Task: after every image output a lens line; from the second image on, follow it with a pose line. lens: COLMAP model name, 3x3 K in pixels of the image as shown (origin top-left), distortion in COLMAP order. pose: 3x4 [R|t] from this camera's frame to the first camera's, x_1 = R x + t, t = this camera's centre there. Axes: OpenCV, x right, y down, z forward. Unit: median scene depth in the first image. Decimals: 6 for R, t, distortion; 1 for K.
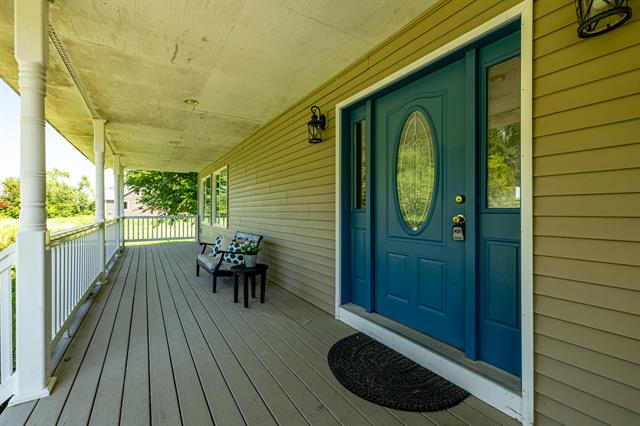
lens RADIAL K [[274.7, 0, 320.0], [0, 274.7, 213.0], [0, 0, 1]] dist [0.000492, 0.000267]
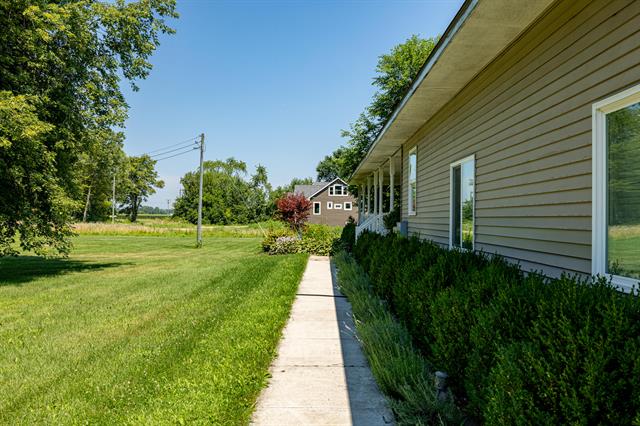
lens RADIAL K [[561.2, 0, 320.0], [0, 561.2, 213.0], [0, 0, 1]] dist [-0.000465, 0.002622]
pose [[0.835051, 0.007094, -0.550127, 0.791026], [-0.018109, 0.999729, -0.014595, 0.036161], [0.549875, 0.022150, 0.834953, -1.370120]]
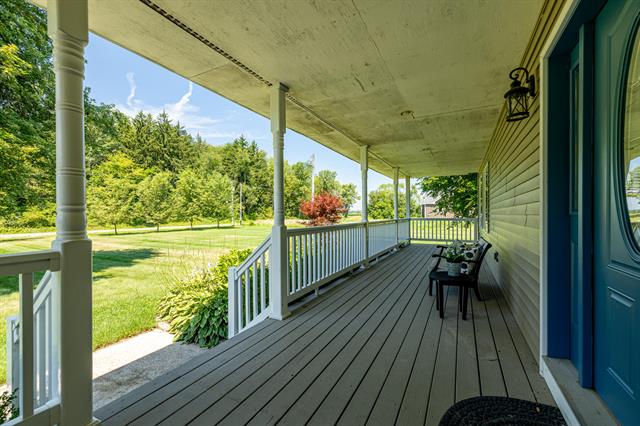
lens RADIAL K [[277.3, 0, 320.0], [0, 277.3, 213.0], [0, 0, 1]] dist [0.000787, 0.000025]
pose [[0.497023, -0.004565, -0.867725, 0.226437], [-0.003548, 0.999967, -0.007293, -0.000023], [0.867730, 0.006703, 0.496991, 0.117686]]
